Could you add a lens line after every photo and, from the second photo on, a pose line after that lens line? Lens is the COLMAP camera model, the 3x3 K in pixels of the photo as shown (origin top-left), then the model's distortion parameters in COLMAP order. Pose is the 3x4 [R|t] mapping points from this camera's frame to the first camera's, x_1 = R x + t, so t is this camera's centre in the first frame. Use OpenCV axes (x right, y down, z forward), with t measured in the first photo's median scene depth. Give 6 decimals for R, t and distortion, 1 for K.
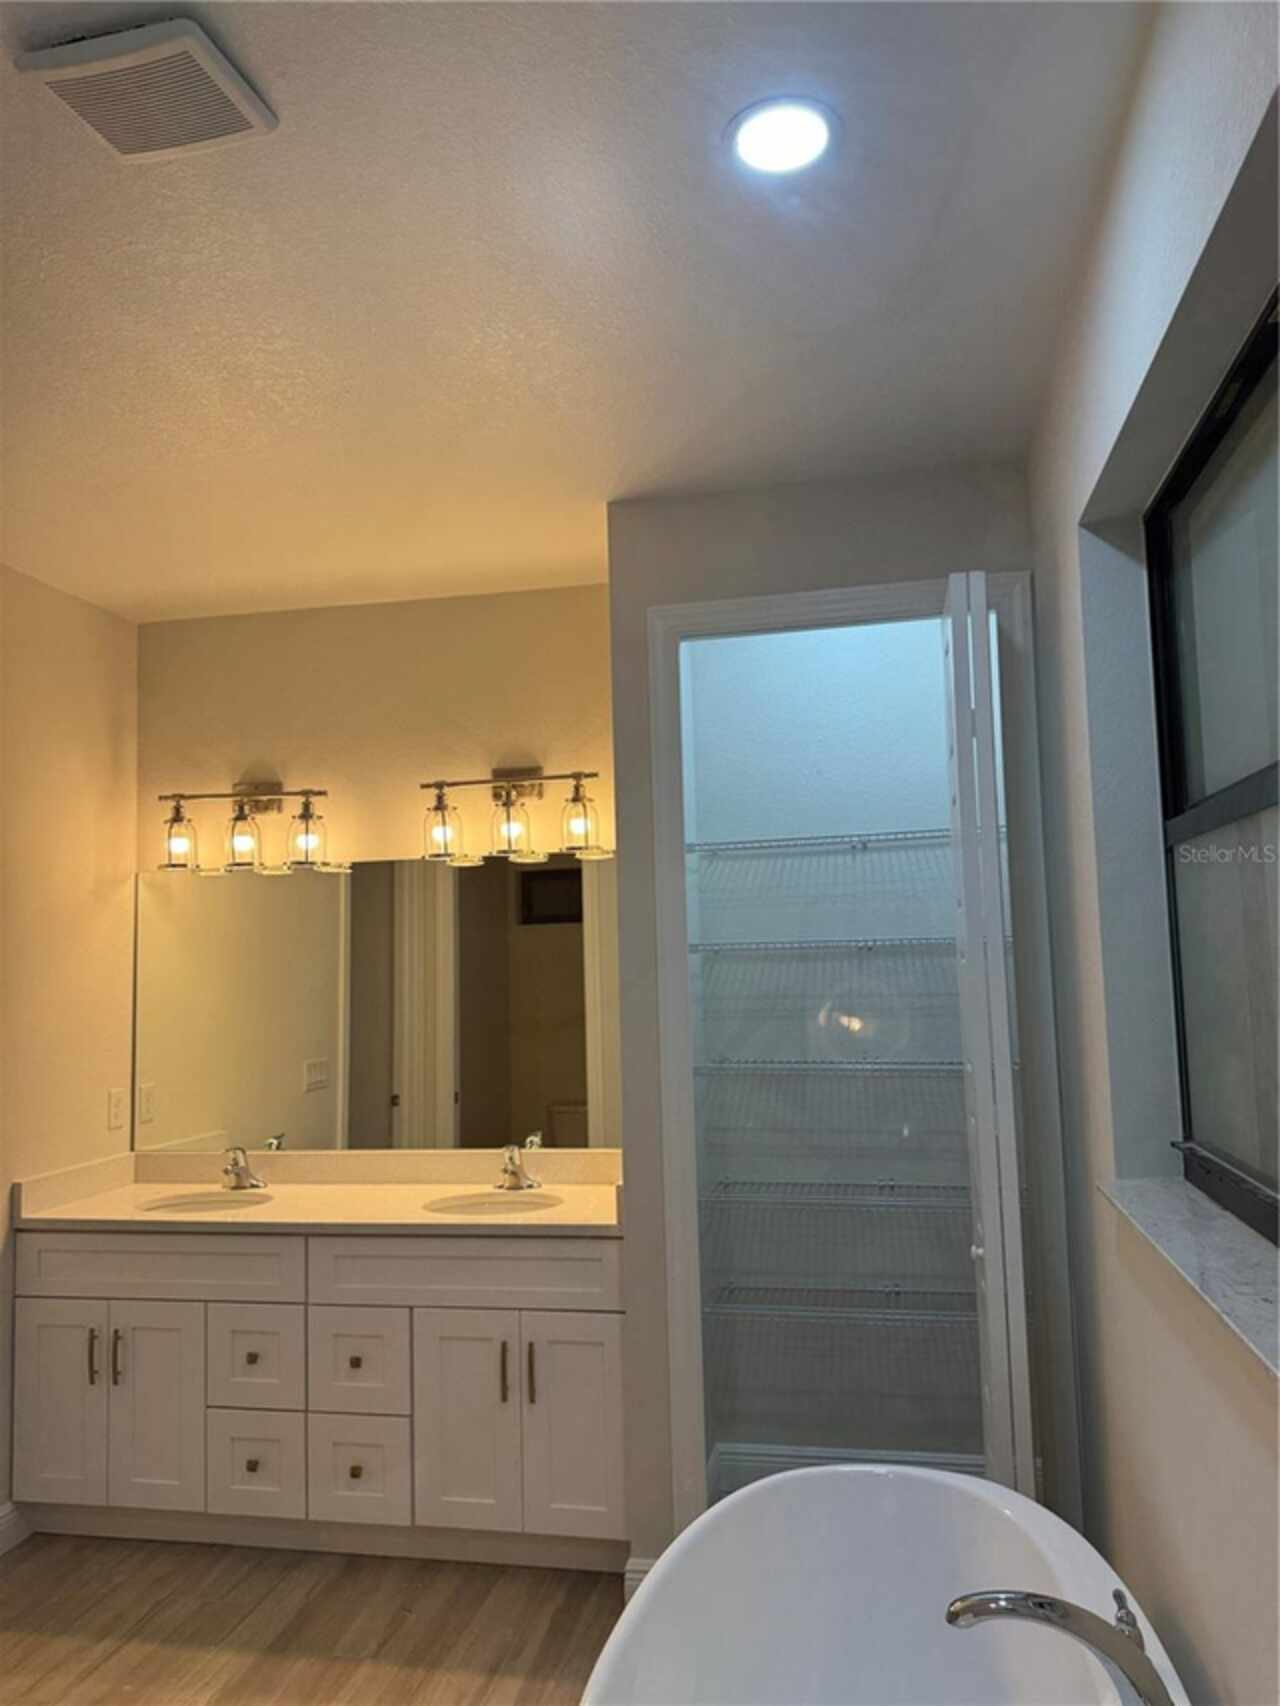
lens RADIAL K [[1179.7, 0, 640.0], [0, 1179.7, 853.0], [0, 0, 1]] dist [0.009615, -0.005269]
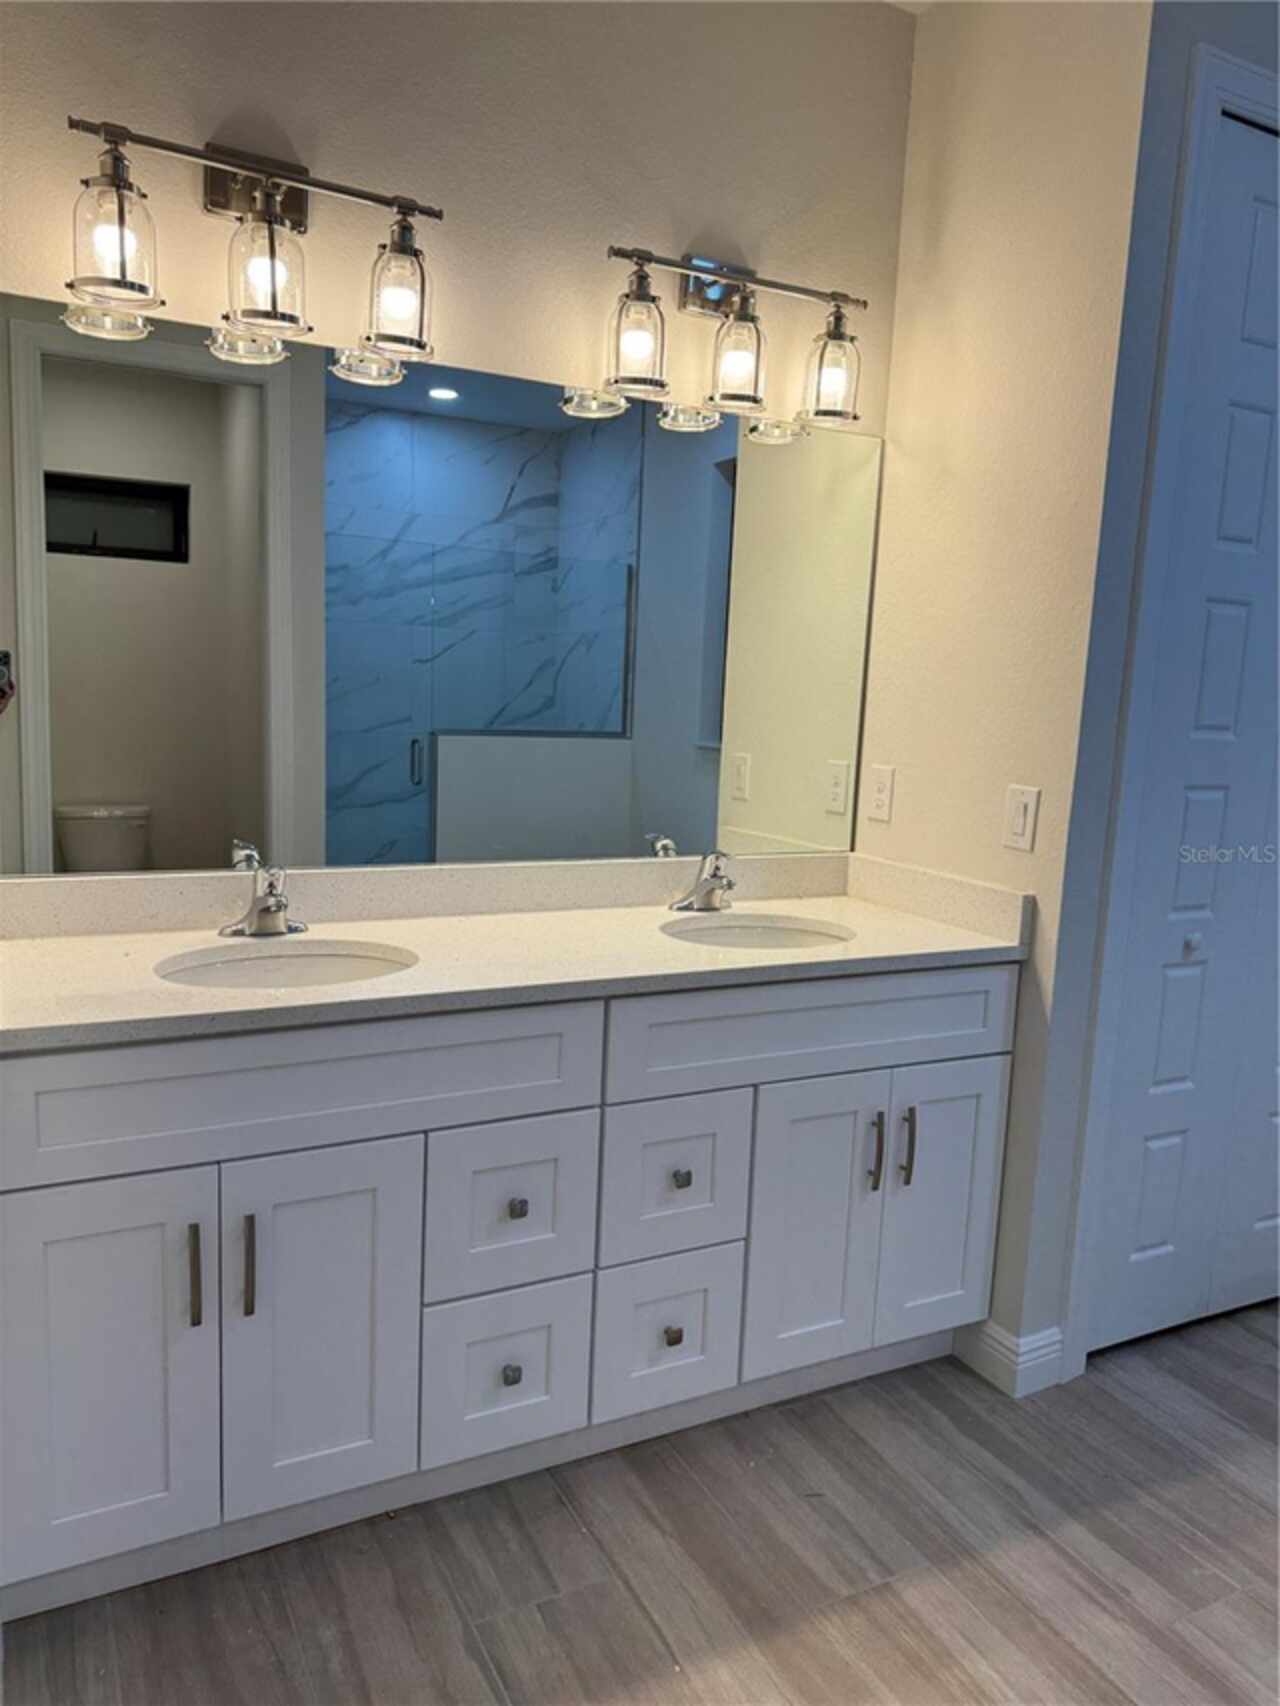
lens RADIAL K [[1196.2, 0, 640.0], [0, 1196.2, 853.0], [0, 0, 1]] dist [0.101176, -0.122792]
pose [[0.785380, -0.025134, 0.618503, -0.649164], [-0.117774, 0.974857, 0.189166, 0.137238], [-0.607706, -0.221411, 0.762673, 0.551206]]
